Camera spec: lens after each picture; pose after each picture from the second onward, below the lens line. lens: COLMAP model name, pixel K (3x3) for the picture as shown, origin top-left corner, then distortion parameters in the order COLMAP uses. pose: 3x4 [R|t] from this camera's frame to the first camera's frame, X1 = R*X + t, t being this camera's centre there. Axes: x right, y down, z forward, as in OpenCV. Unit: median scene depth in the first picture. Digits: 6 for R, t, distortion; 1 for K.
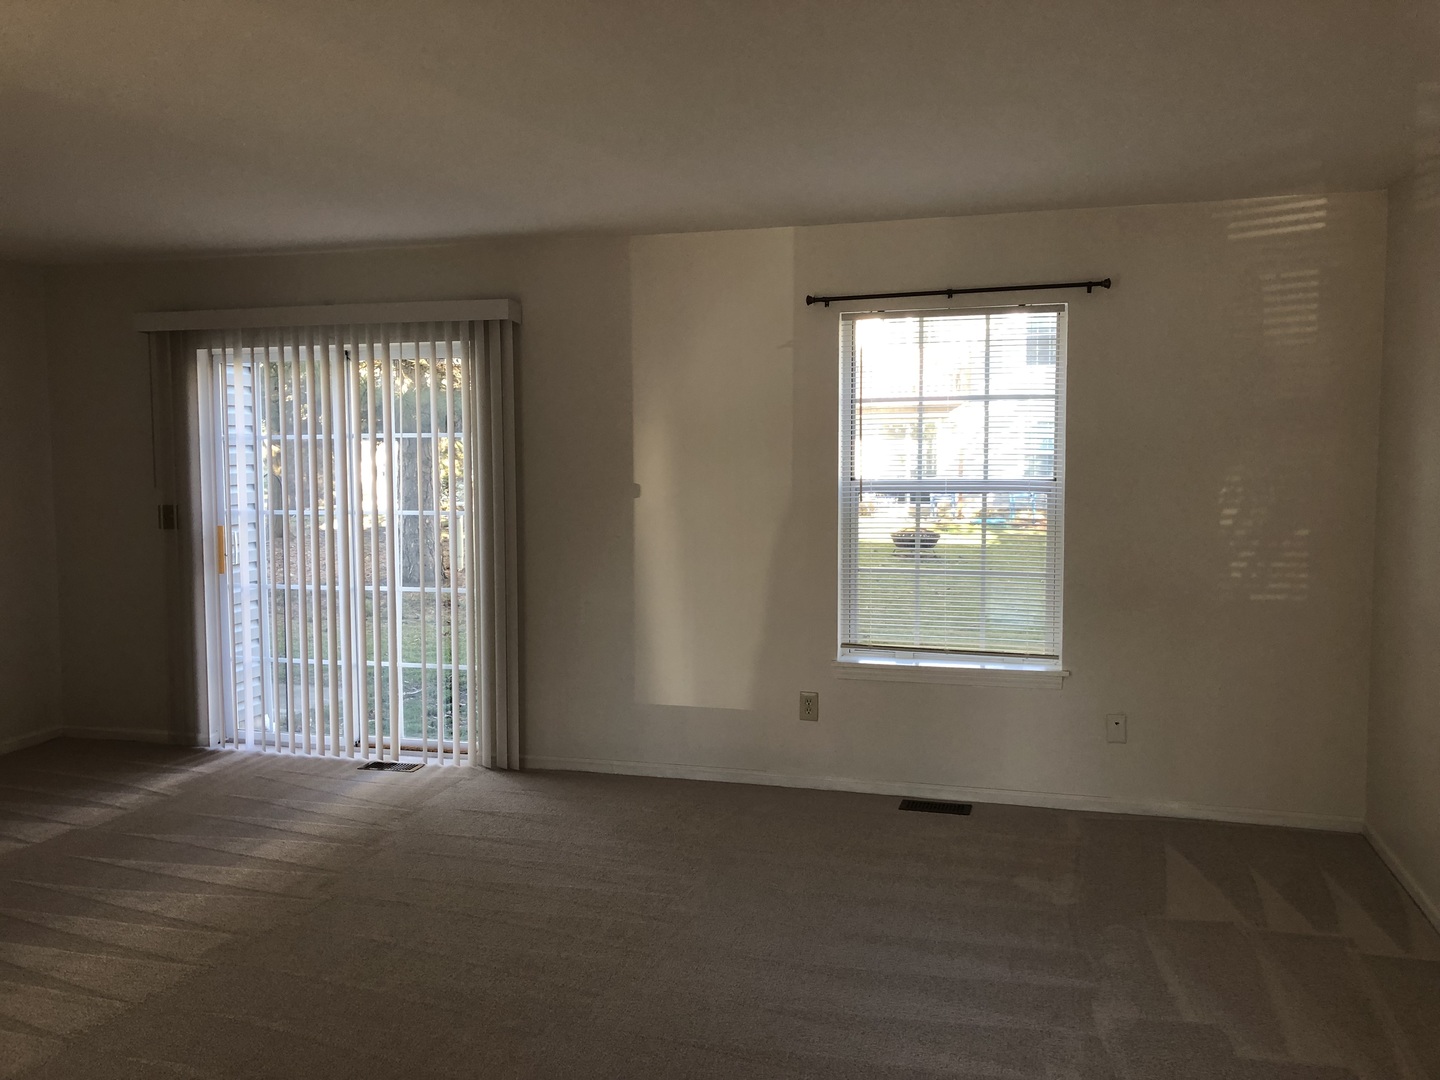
lens RADIAL K [[1197.3, 0, 703.1], [0, 1197.3, 518.4], [0, 0, 1]] dist [0.096822, -0.119698]
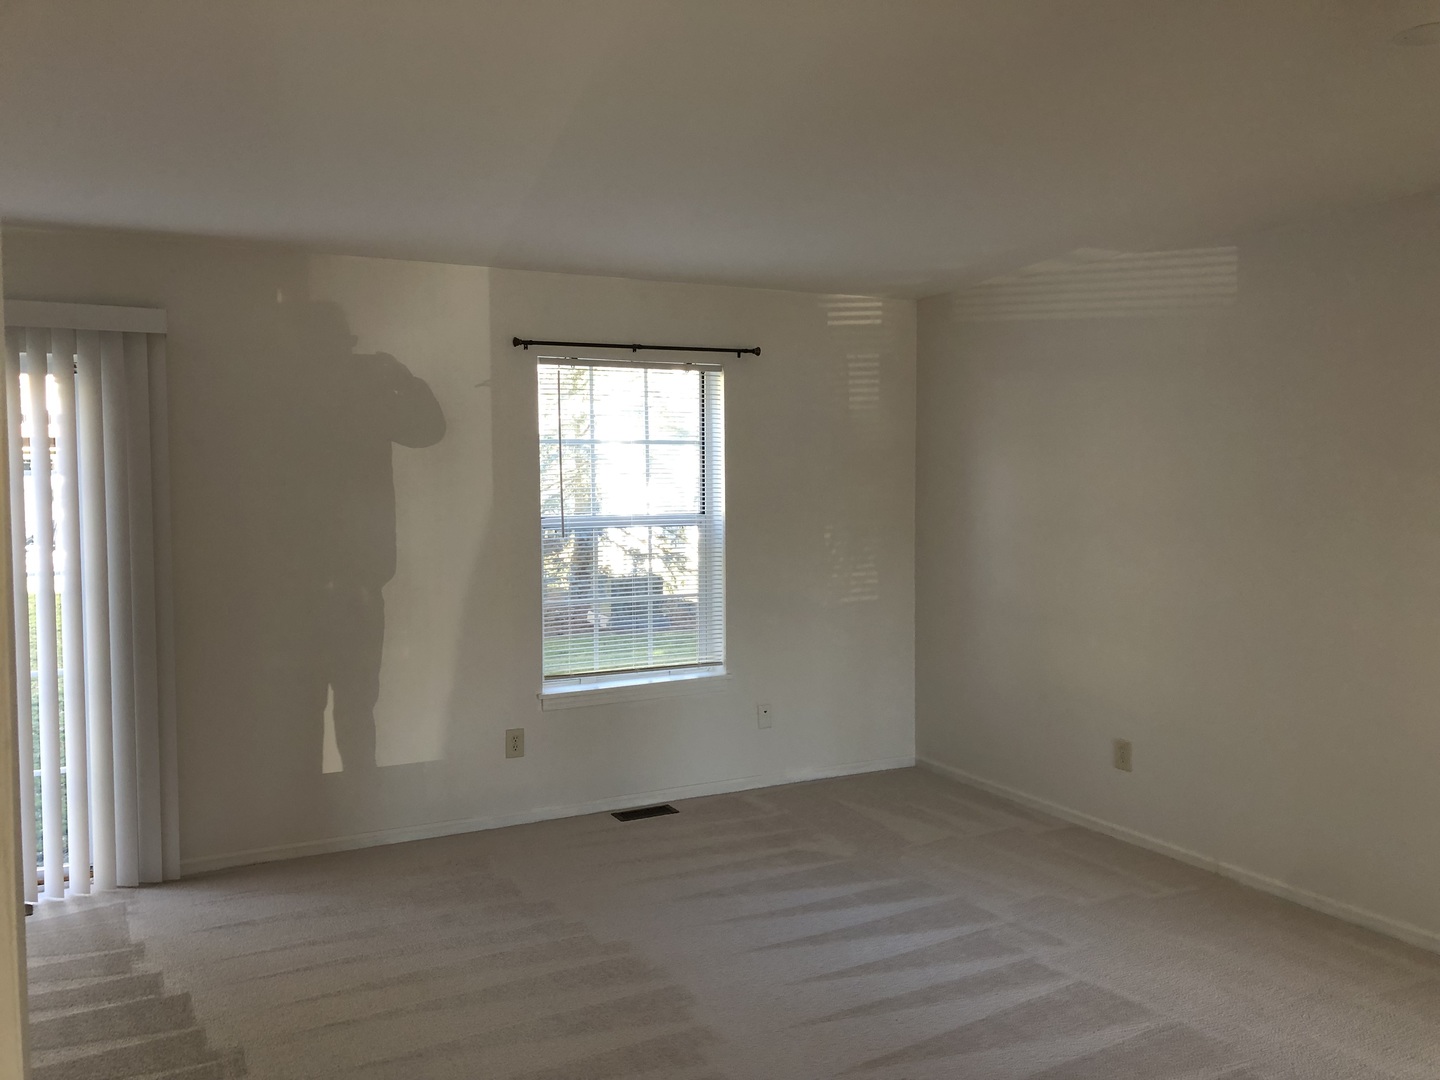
lens RADIAL K [[1188.7, 0, 727.7], [0, 1188.7, 536.3], [0, 0, 1]] dist [0.092950, -0.107625]
pose [[0.724470, -0.032775, 0.688527, -0.487820], [0.047625, 0.998862, -0.002564, -0.006025], [-0.687659, 0.034649, 0.725206, 0.147784]]
